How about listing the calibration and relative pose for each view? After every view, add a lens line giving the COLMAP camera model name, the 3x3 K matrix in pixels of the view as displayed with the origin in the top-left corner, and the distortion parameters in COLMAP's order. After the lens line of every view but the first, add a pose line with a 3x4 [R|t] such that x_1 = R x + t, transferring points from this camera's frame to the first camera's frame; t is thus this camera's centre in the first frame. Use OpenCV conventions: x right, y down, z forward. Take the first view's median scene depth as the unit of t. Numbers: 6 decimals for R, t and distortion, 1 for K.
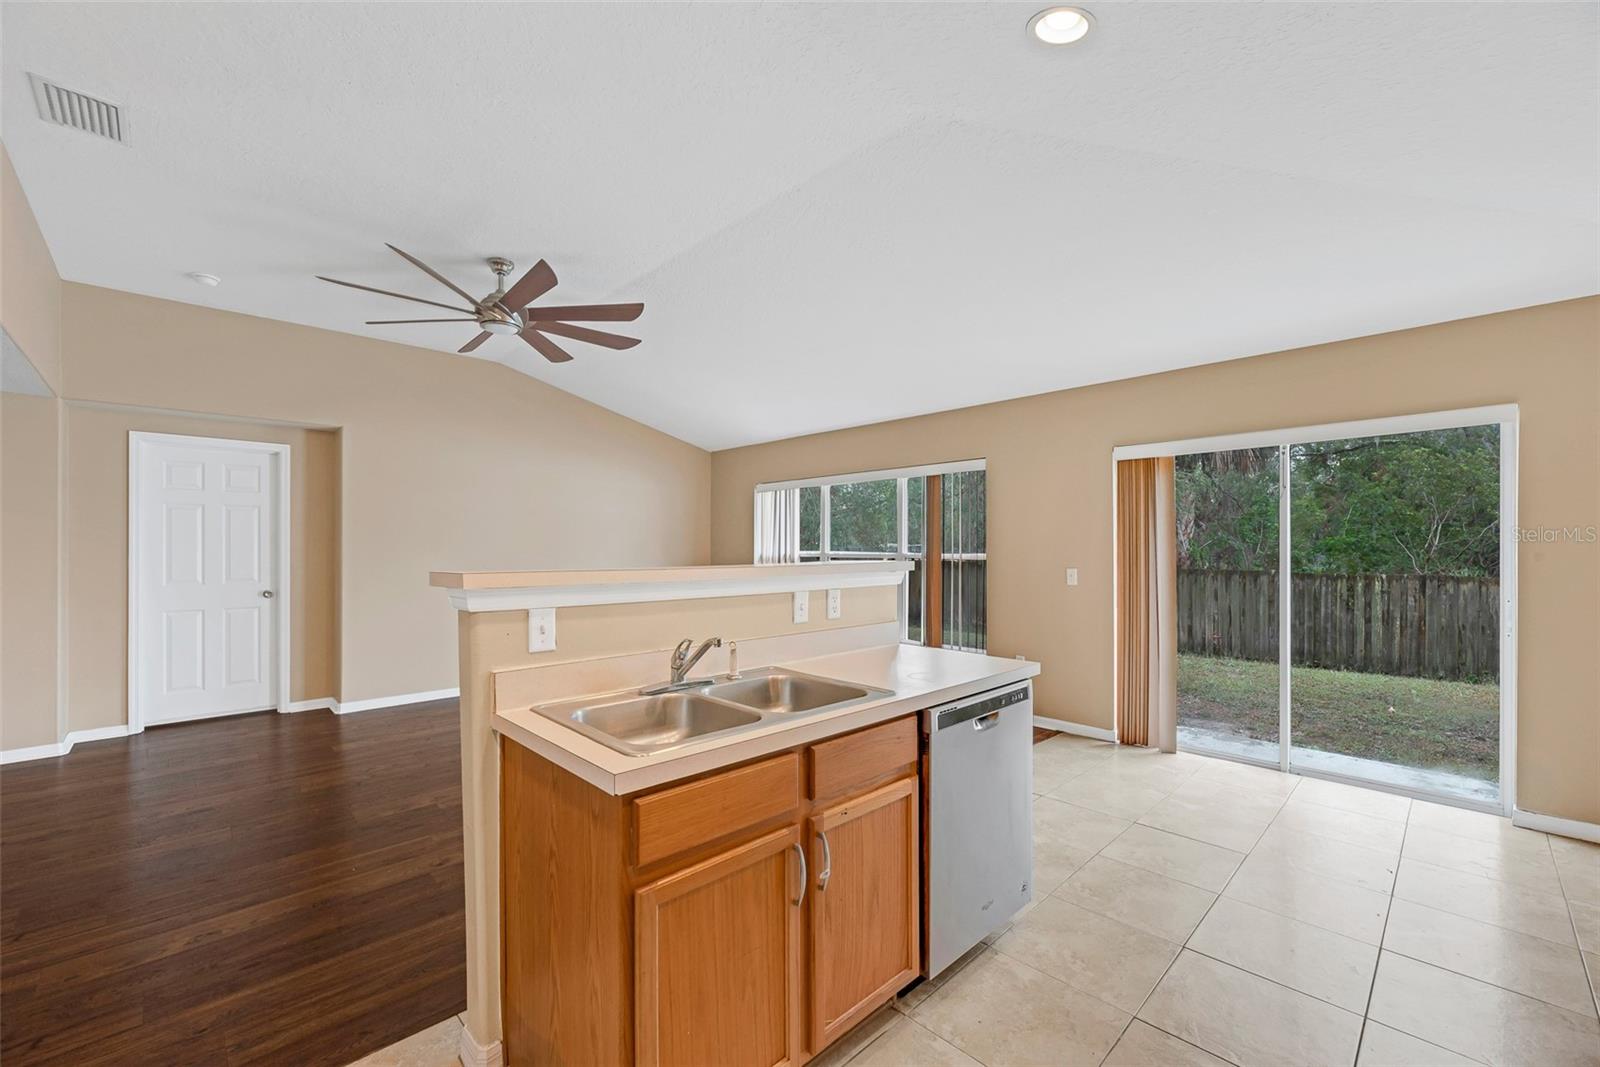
lens RADIAL K [[648.3, 0, 797.7], [0, 648.3, 549.1], [0, 0, 1]] dist [-0.001339, -0.000236]
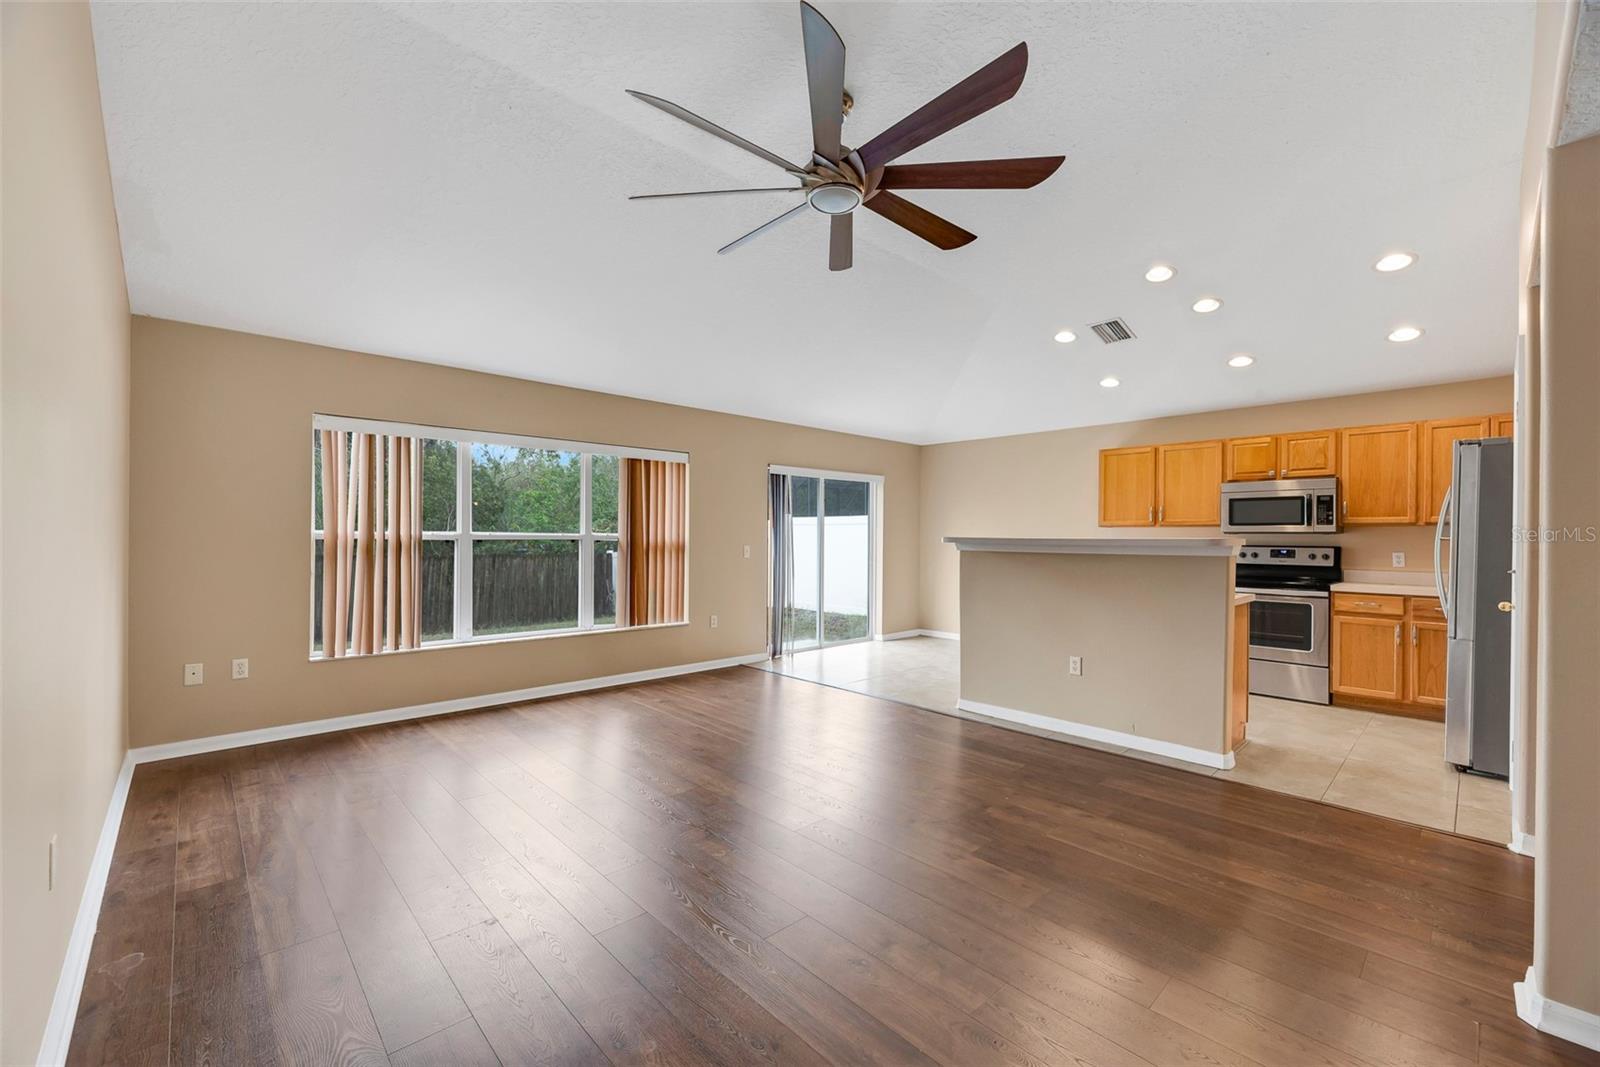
lens RADIAL K [[655.8, 0, 792.4], [0, 655.8, 535.1], [0, 0, 1]] dist [0.000719, 0.000239]
pose [[0.014953, 0.004342, 0.999879, -0.968679], [-0.002893, 0.999987, -0.004300, 0.013467], [-0.999884, -0.002828, 0.014965, 0.866604]]
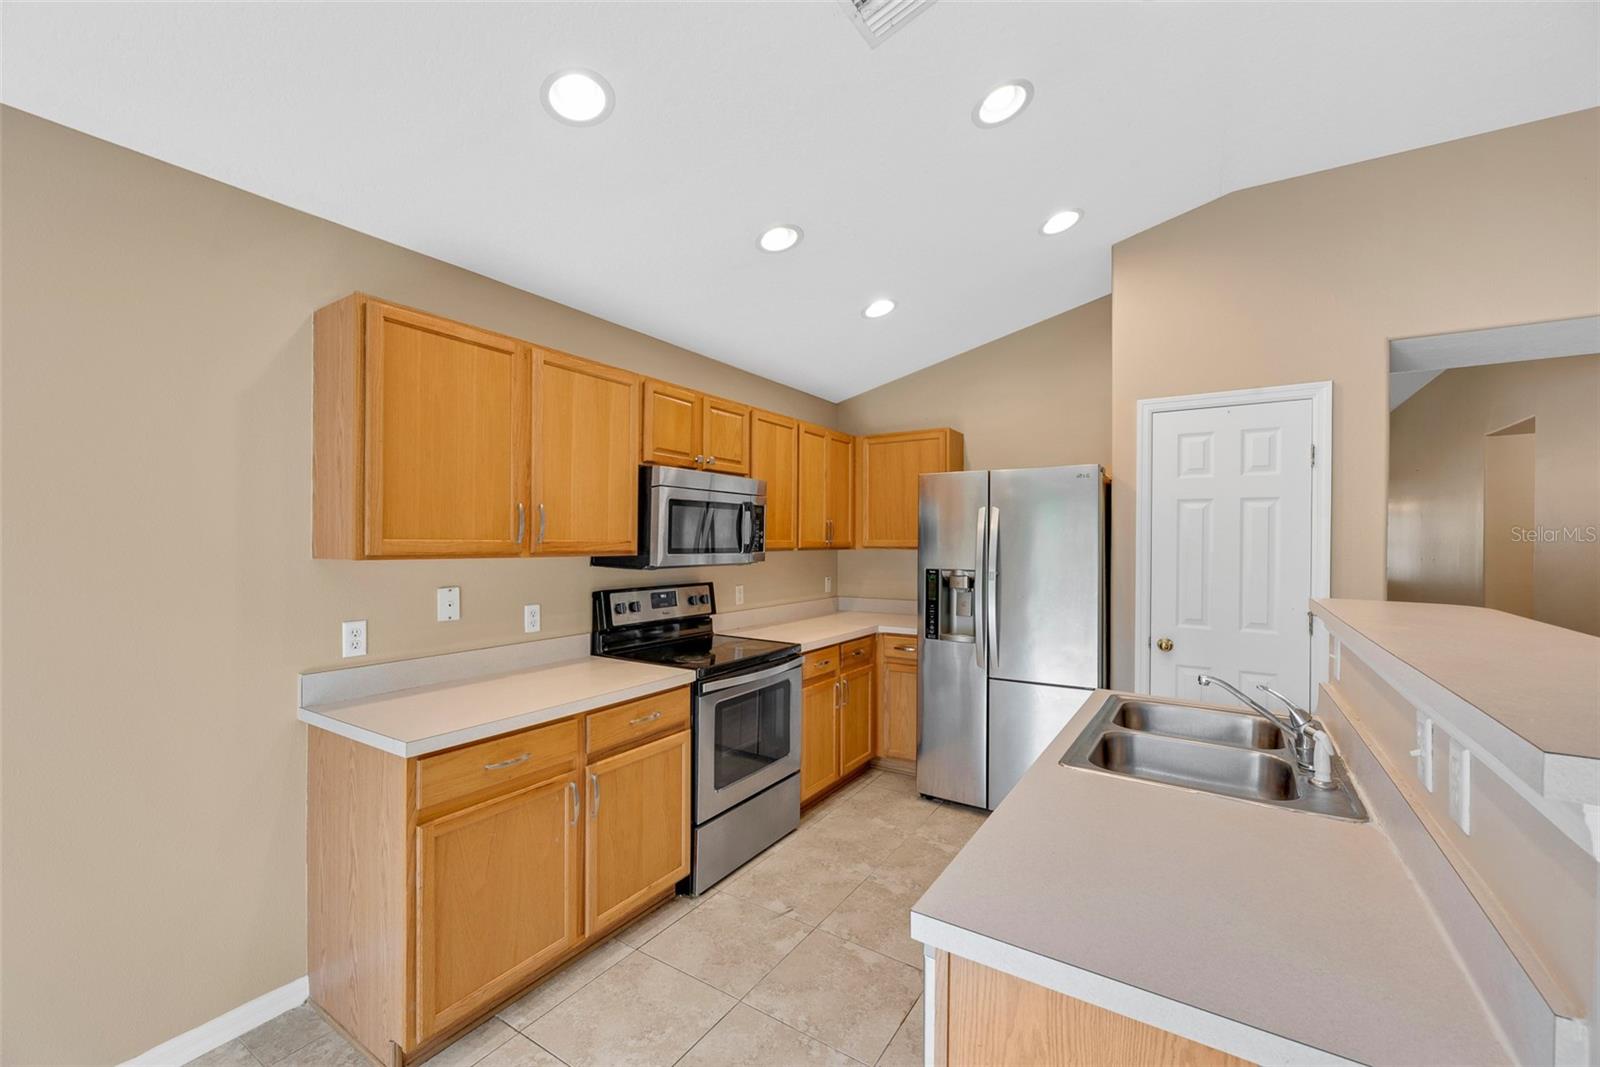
lens RADIAL K [[645.8, 0, 793.8], [0, 645.8, 541.4], [0, 0, 1]] dist [-0.002374, -0.000102]
pose [[-0.973617, -0.002950, -0.228171, 0.265235], [-0.004460, 0.999971, 0.006103, -0.026241], [0.228146, 0.006959, -0.973602, 0.679710]]
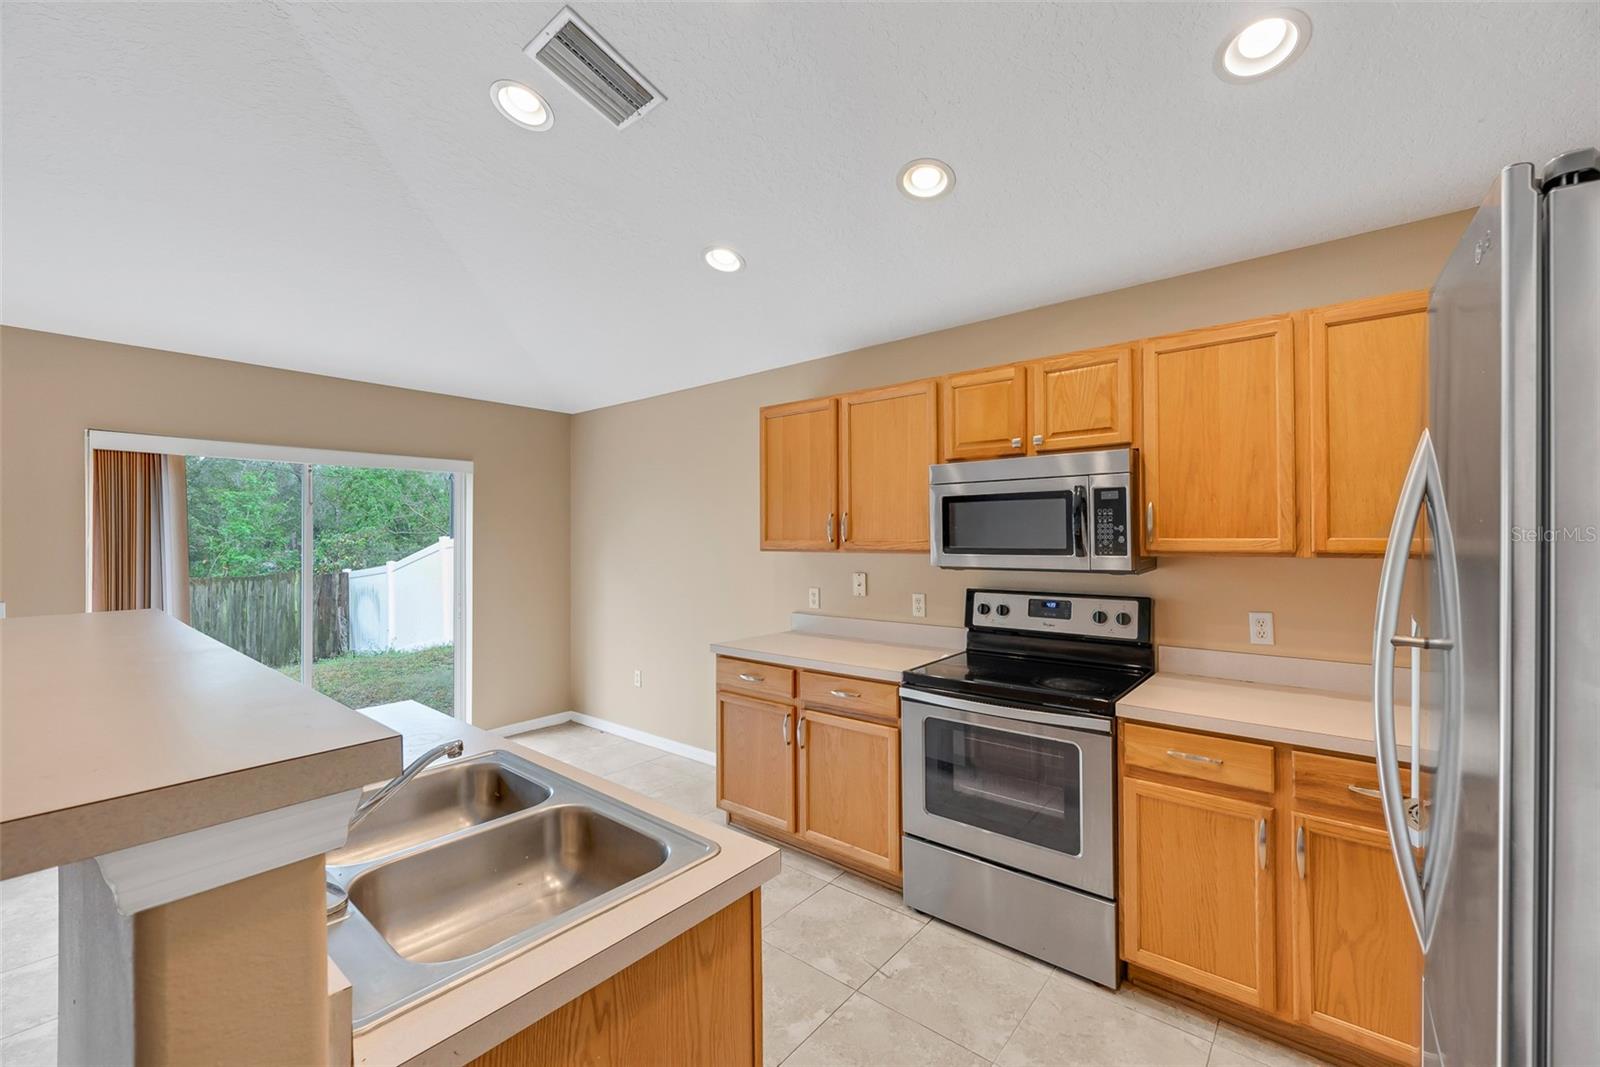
lens RADIAL K [[655.5, 0, 806.6], [0, 655.5, 527.1], [0, 0, 1]] dist [-0.001076, -0.000039]
pose [[-0.118279, 0.017849, 0.992820, -0.313229], [0.010852, 0.999802, -0.016682, -0.025950], [-0.992921, 0.008801, -0.118449, 0.272731]]
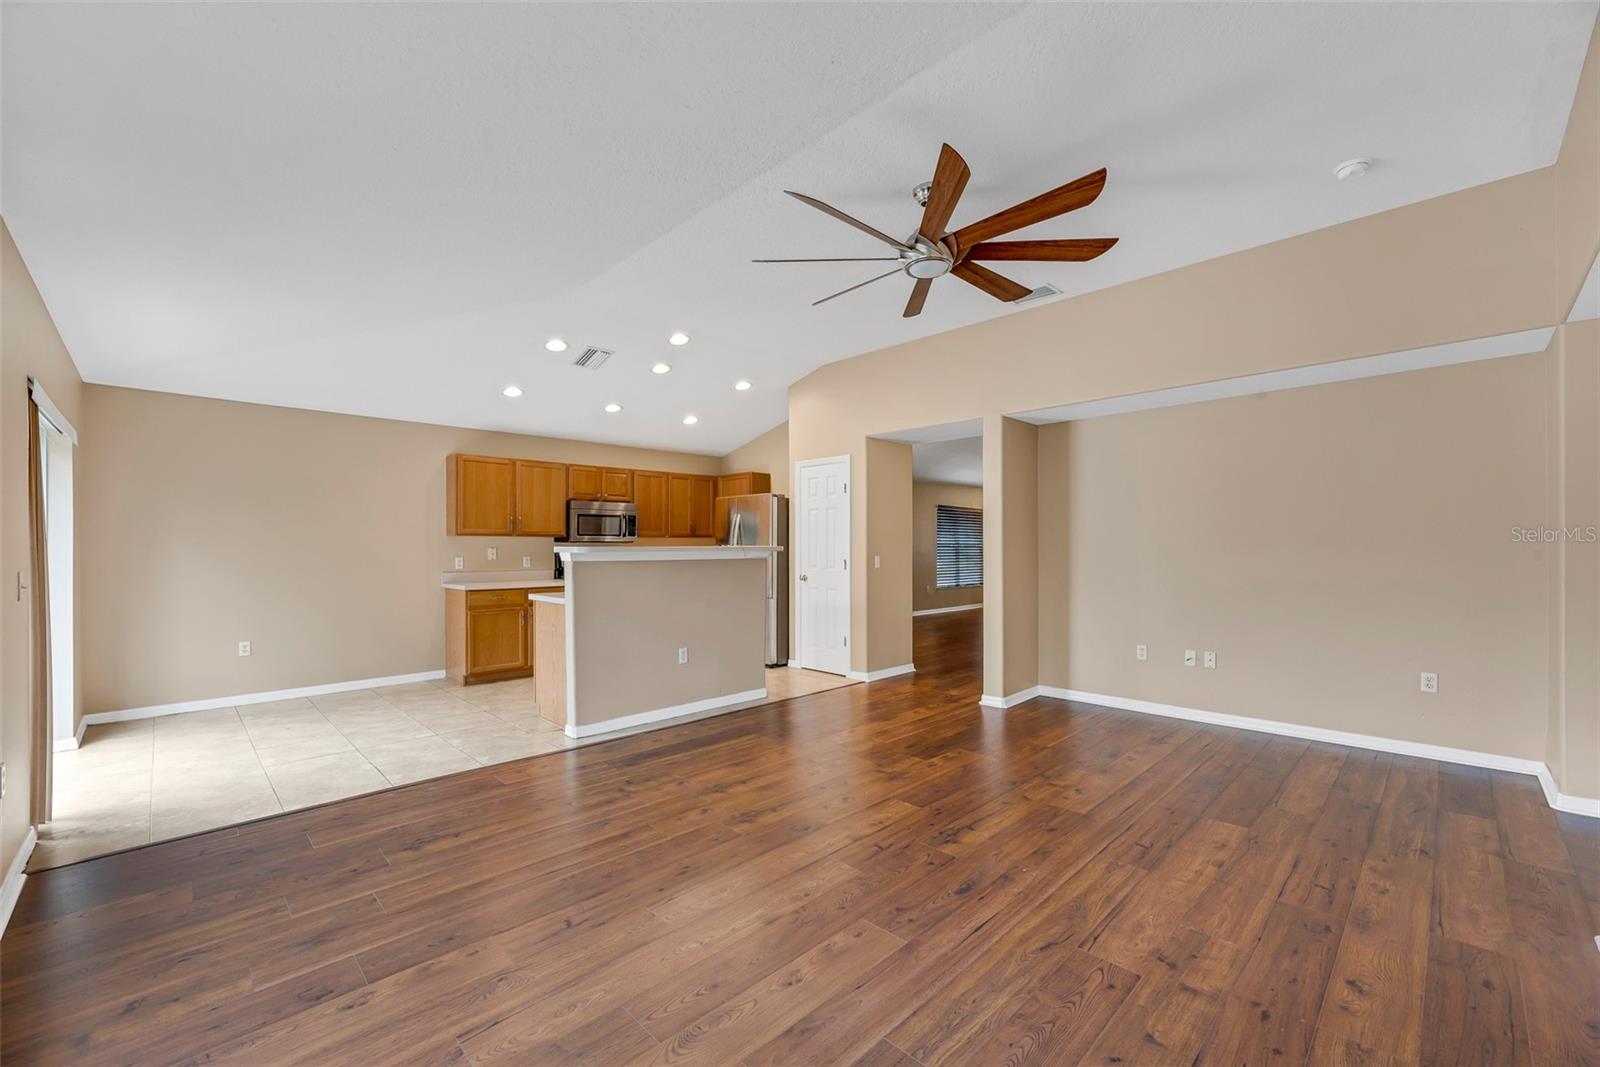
lens RADIAL K [[648.3, 0, 797.7], [0, 648.3, 549.1], [0, 0, 1]] dist [-0.001339, -0.000236]
pose [[-0.999895, 0.003791, -0.013955, -0.229887], [0.003666, 0.999953, 0.008978, 0.007205], [0.013988, 0.008926, -0.999862, 1.540077]]
